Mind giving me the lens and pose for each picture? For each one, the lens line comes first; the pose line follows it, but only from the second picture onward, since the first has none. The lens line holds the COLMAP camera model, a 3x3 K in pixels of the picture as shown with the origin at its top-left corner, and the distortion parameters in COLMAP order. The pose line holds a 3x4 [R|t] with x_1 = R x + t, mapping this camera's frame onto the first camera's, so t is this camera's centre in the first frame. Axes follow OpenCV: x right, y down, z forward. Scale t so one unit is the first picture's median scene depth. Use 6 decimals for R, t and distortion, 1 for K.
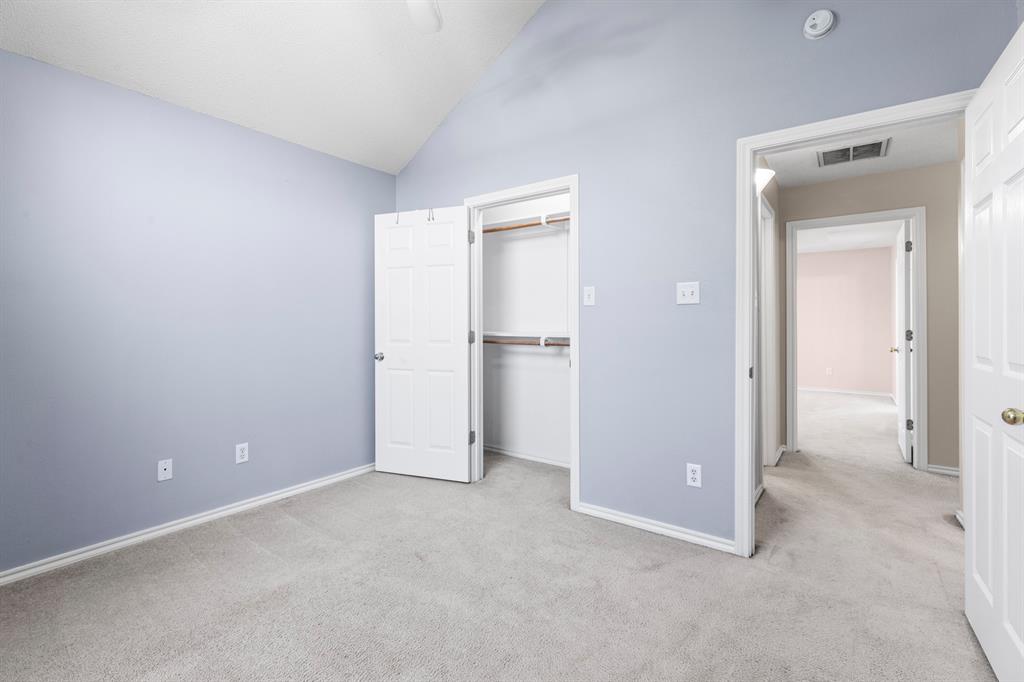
lens RADIAL K [[456.3, 0, 508.6], [0, 456.3, 330.7], [0, 0, 1]] dist [0.001970, 0.000165]
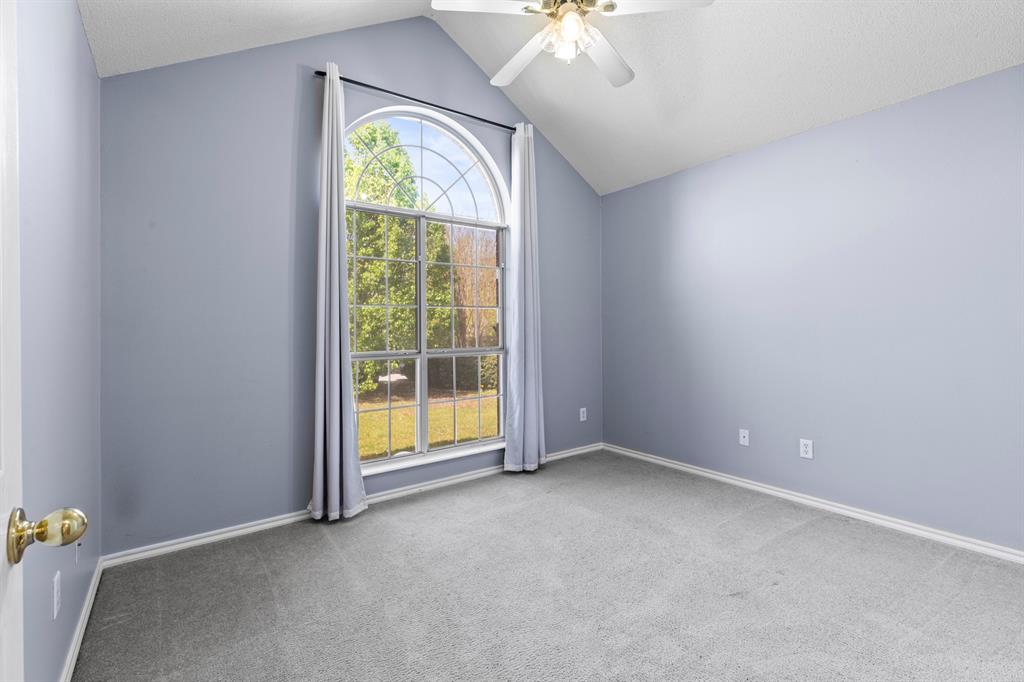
lens RADIAL K [[456.3, 0, 508.6], [0, 456.3, 330.7], [0, 0, 1]] dist [0.001970, 0.000165]
pose [[-0.306505, 0.006957, -0.951844, 0.670577], [0.001555, 0.999976, 0.006809, -0.007214], [0.951868, 0.000607, -0.306508, 0.752991]]
